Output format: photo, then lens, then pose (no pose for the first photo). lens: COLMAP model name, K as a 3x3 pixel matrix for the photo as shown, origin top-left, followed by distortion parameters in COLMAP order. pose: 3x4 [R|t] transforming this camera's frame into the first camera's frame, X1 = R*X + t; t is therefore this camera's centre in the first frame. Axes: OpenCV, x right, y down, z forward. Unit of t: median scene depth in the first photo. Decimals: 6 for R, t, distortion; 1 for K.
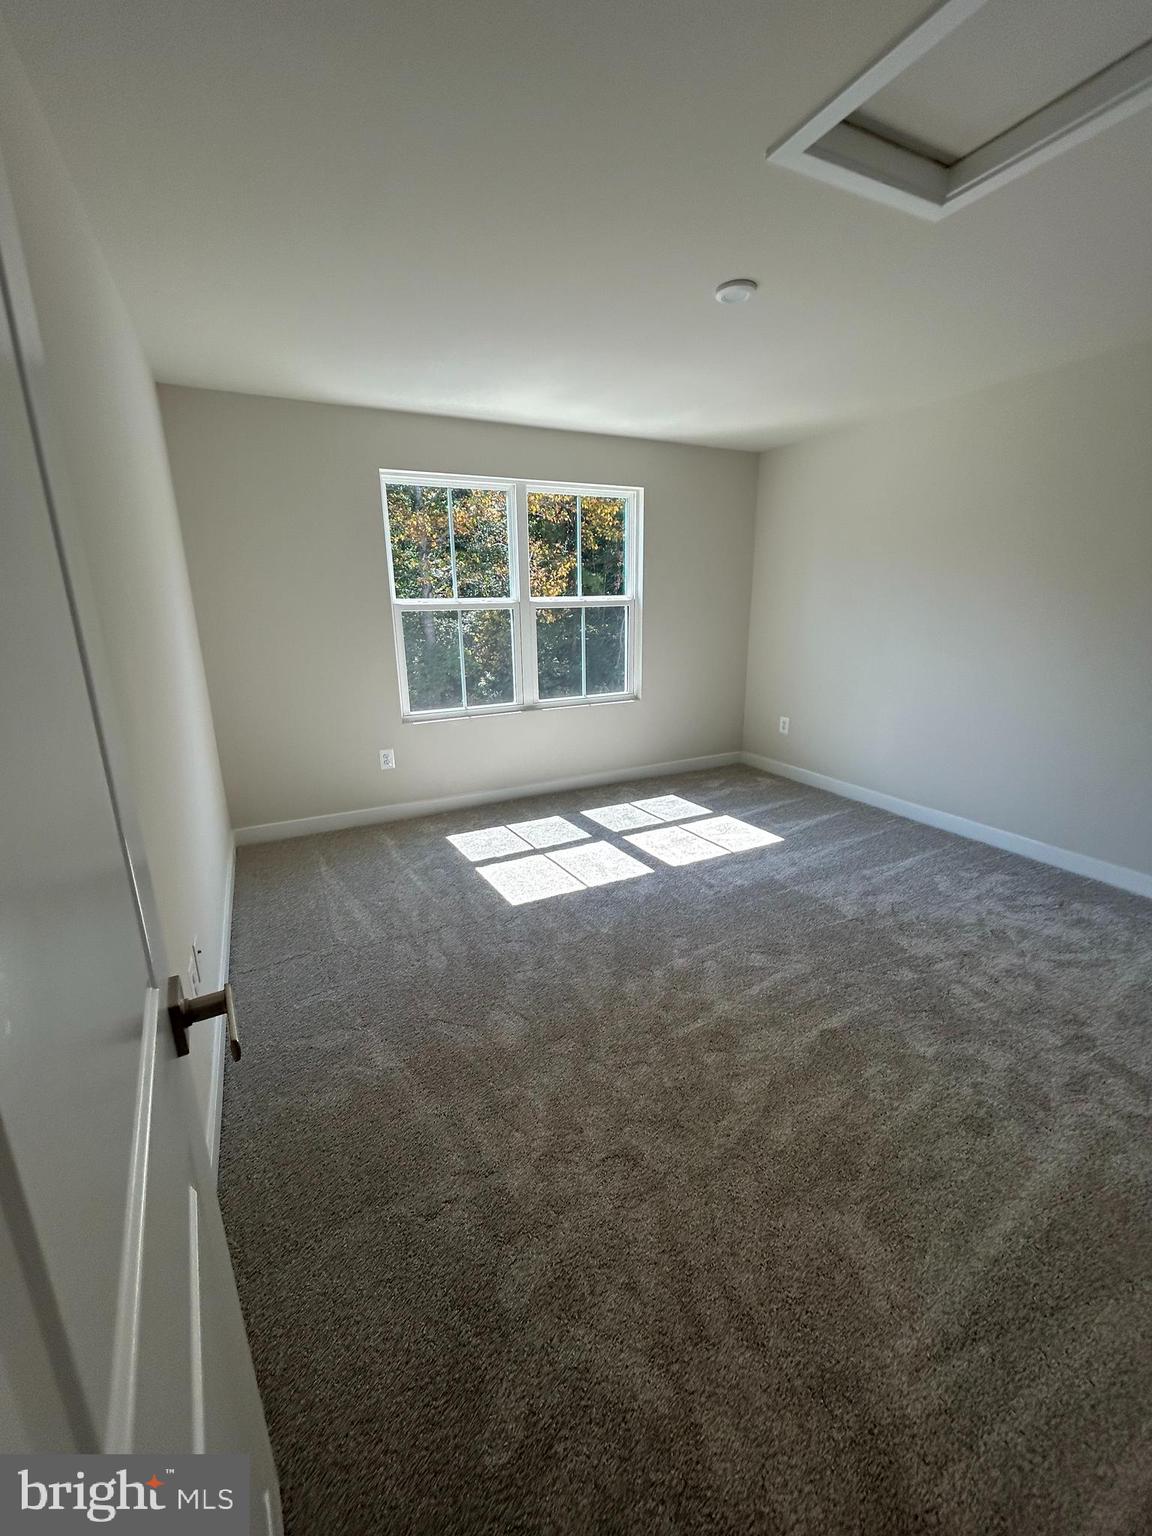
lens RADIAL K [[632.5, 0, 577.0], [0, 632.5, 756.1], [0, 0, 1]] dist [0.076873, 0.000187]
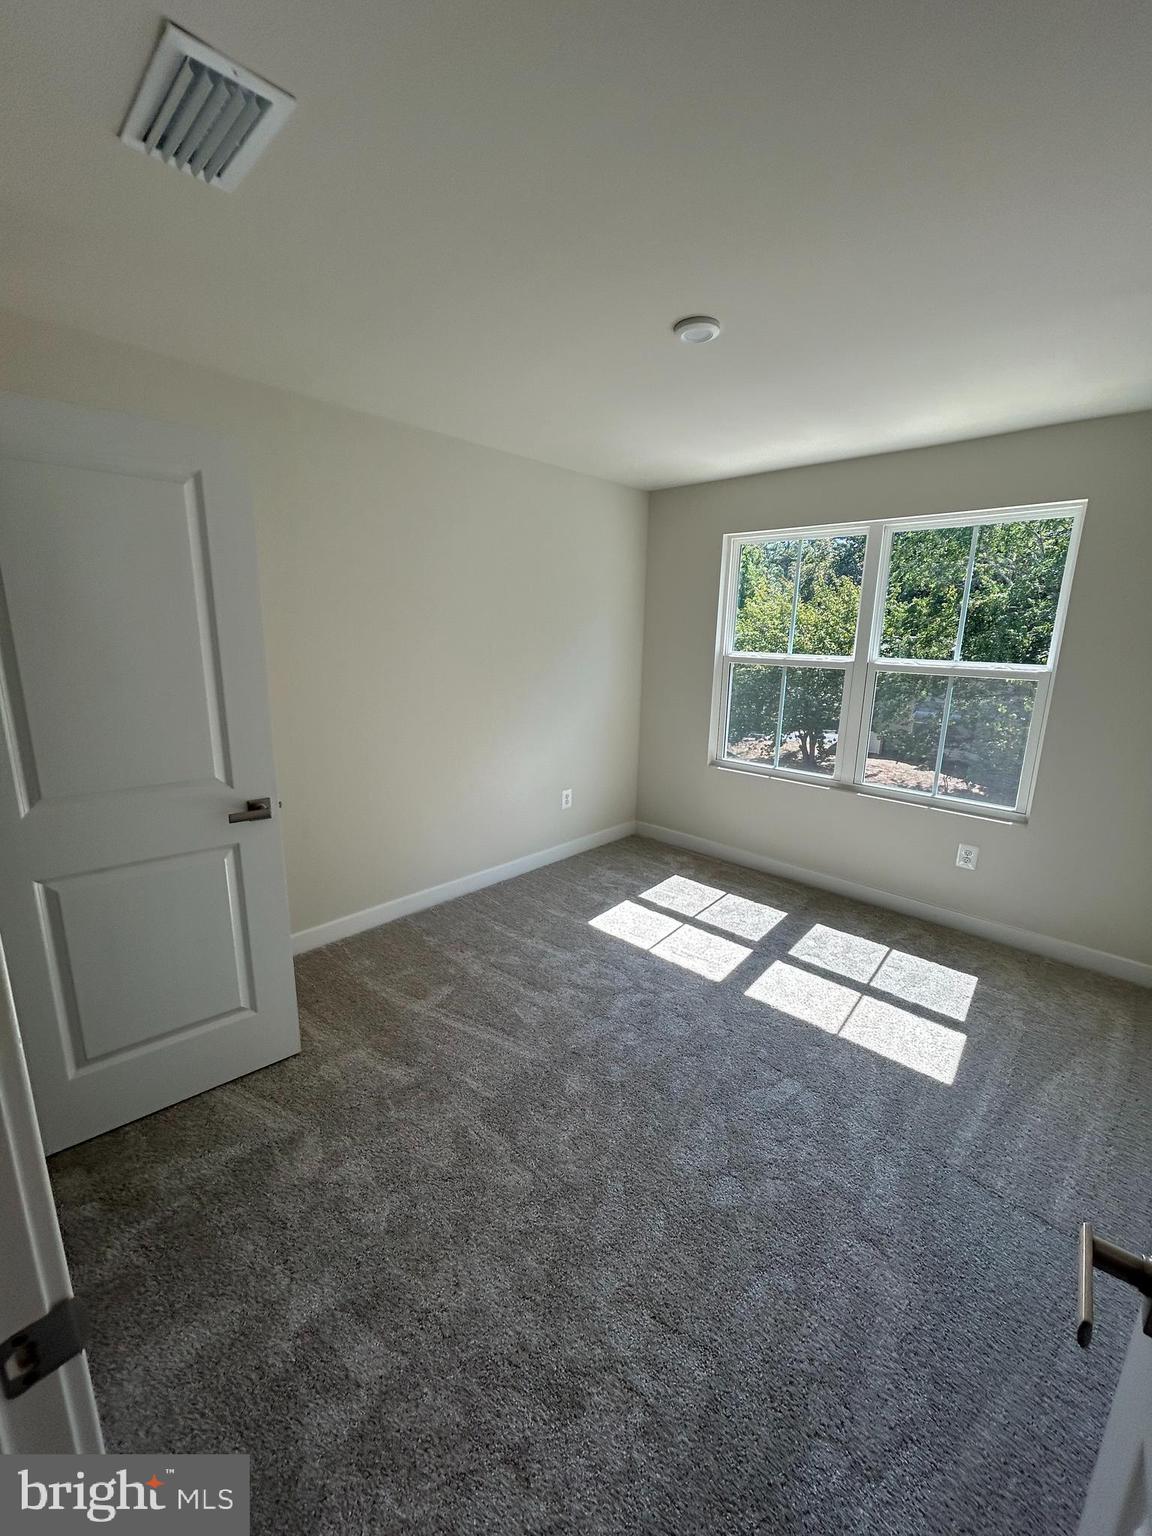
lens RADIAL K [[618.0, 0, 575.6], [0, 618.0, 764.3], [0, 0, 1]] dist [-0.002581, 0.000991]
pose [[0.334573, 0.213924, -0.917768, 0.593726], [-0.276717, 0.953262, 0.121320, -0.116602], [0.900827, 0.213372, 0.378132, 0.414486]]
